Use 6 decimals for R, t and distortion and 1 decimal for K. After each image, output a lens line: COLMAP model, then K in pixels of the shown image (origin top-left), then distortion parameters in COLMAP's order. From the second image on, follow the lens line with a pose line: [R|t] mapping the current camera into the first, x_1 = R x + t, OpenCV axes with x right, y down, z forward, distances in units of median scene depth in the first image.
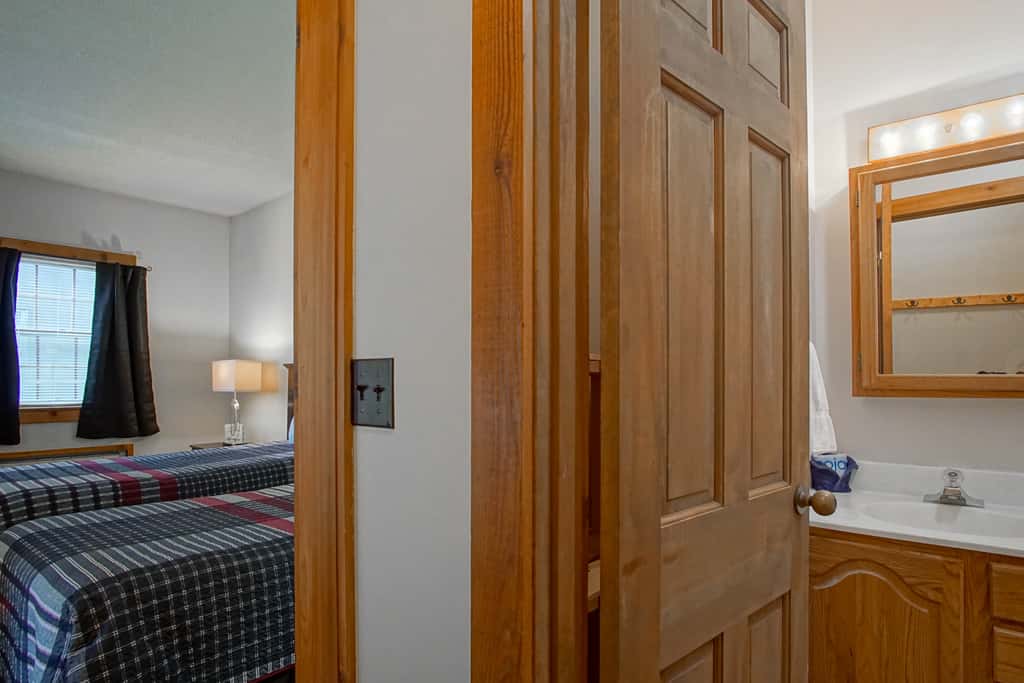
lens RADIAL K [[565.4, 0, 495.0], [0, 565.4, 377.7], [0, 0, 1]] dist [-0.025867, 0.004715]
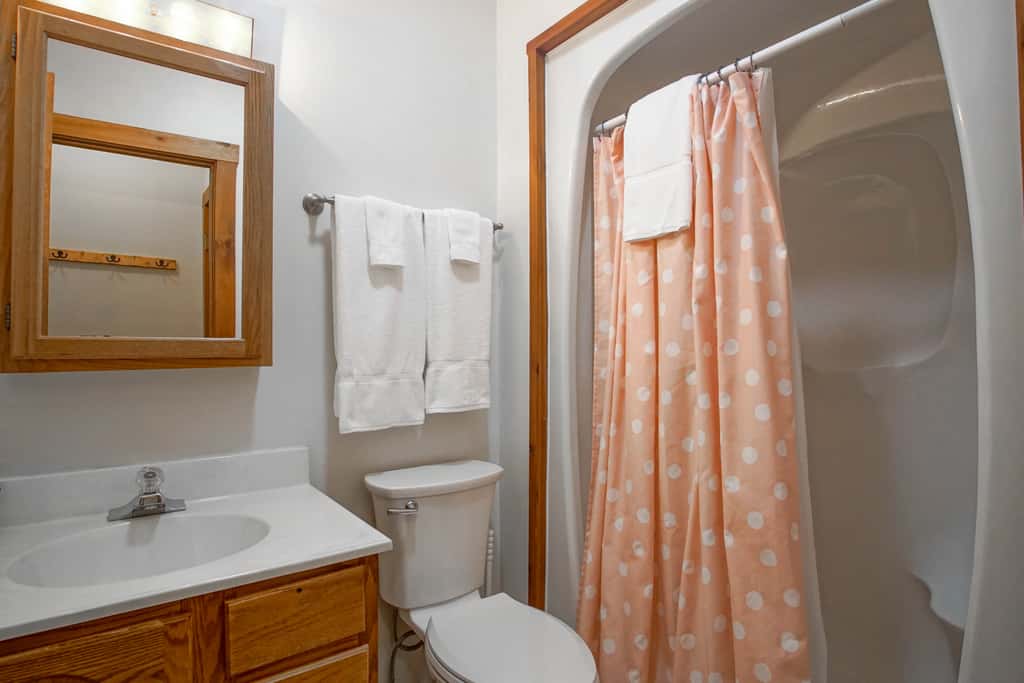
lens RADIAL K [[565.4, 0, 516.1], [0, 565.4, 332.7], [0, 0, 1]] dist [-0.025867, 0.004715]
pose [[0.216253, 0.022427, 0.976080, 0.144441], [-0.002421, 0.999745, -0.022434, 0.001832], [-0.976334, 0.002489, 0.216252, 0.259952]]
